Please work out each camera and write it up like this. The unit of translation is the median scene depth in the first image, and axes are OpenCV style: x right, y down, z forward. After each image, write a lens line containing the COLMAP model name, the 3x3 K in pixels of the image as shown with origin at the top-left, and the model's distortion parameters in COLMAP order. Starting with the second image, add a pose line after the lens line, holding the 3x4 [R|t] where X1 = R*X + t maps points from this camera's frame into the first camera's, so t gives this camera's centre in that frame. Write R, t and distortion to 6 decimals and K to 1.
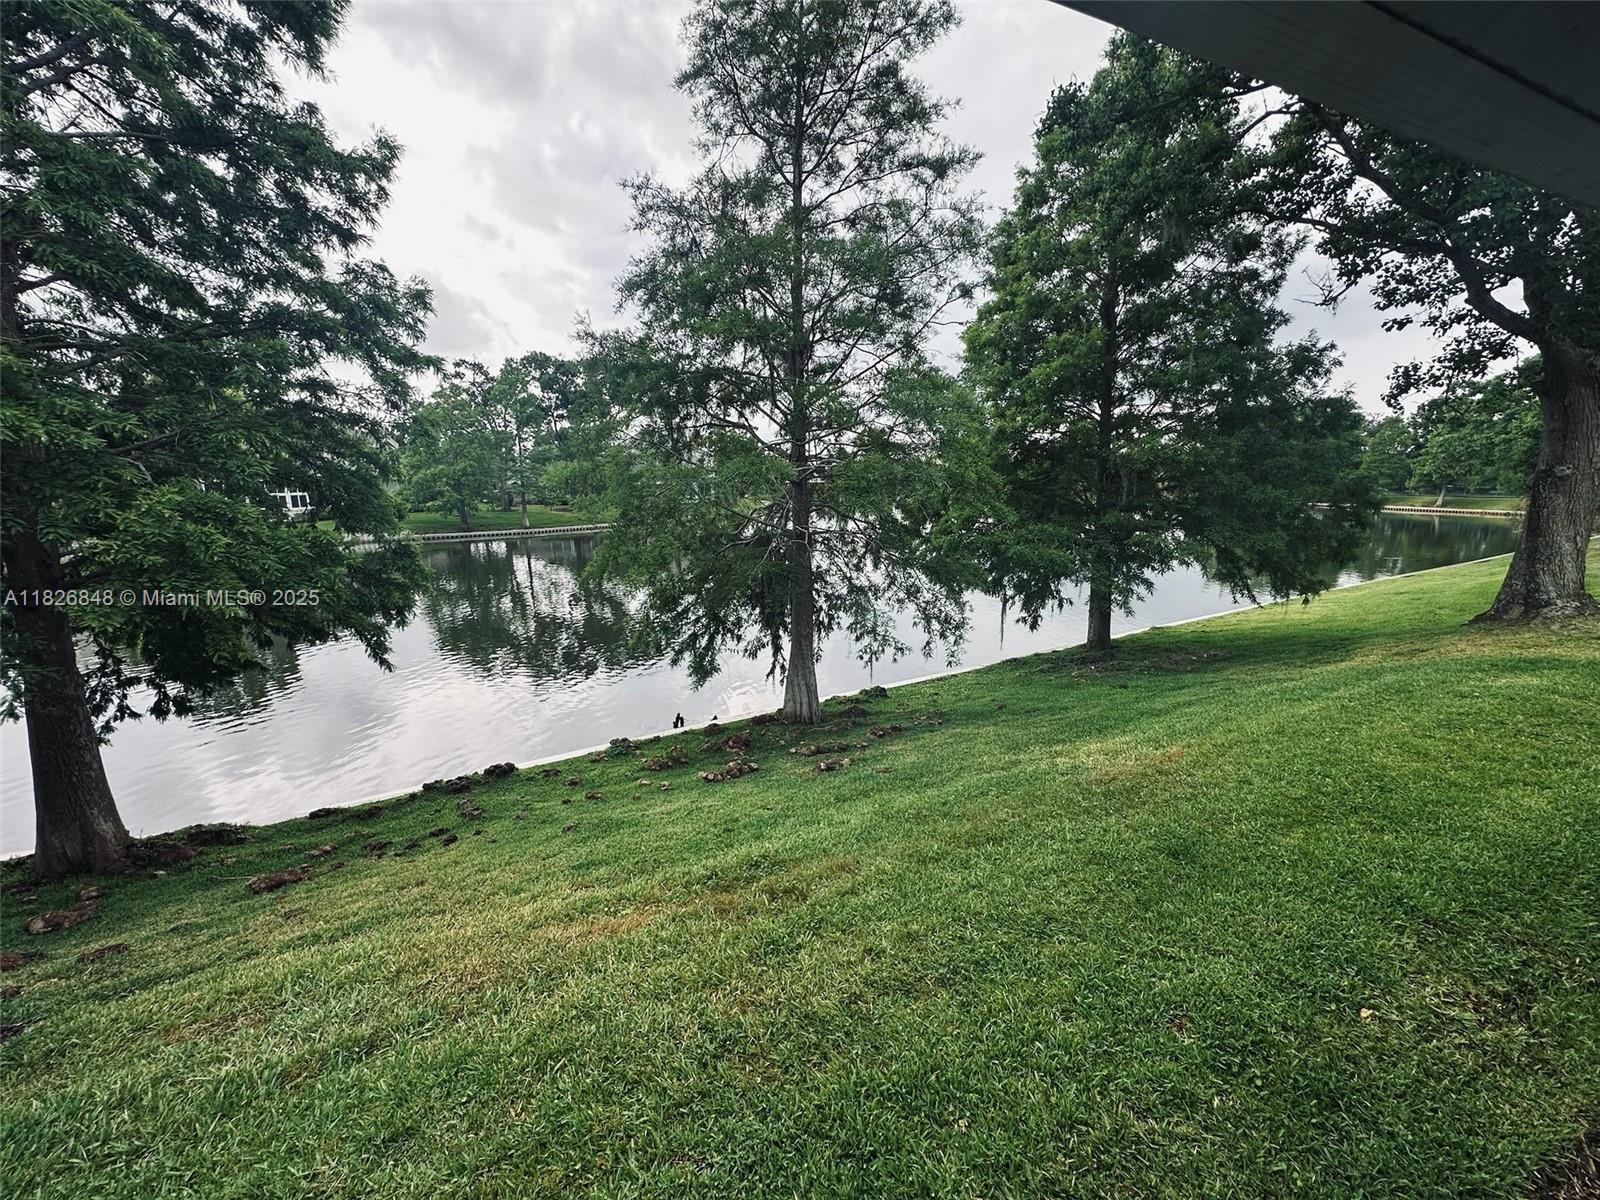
lens RADIAL K [[637.1, 0, 800.3], [0, 637.1, 598.4], [0, 0, 1]] dist [-0.005737, 0.001004]
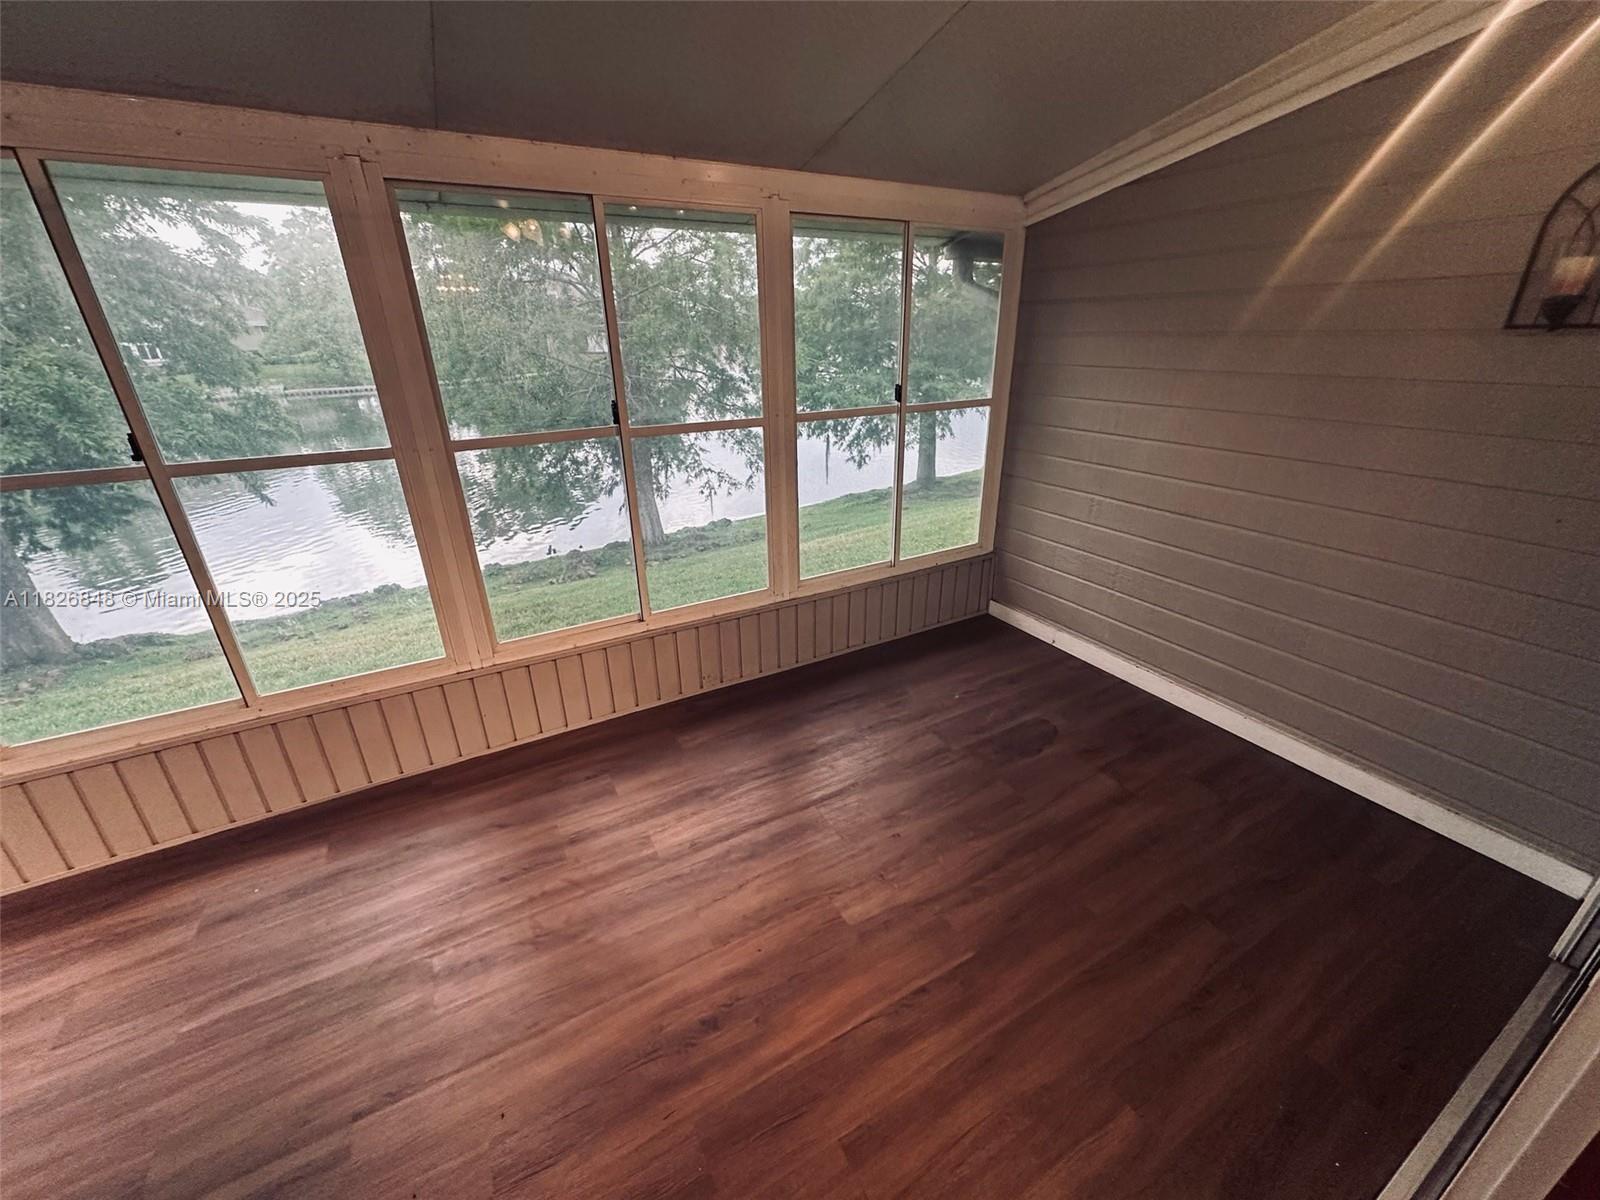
lens RADIAL K [[637.1, 0, 800.2], [0, 637.1, 599.0], [0, 0, 1]] dist [-0.005737, 0.001004]
pose [[0.994670, -0.039905, 0.095077, 0.185632], [0.017882, 0.974864, 0.222080, 0.031533], [-0.101549, -0.219196, 0.970382, -0.248276]]
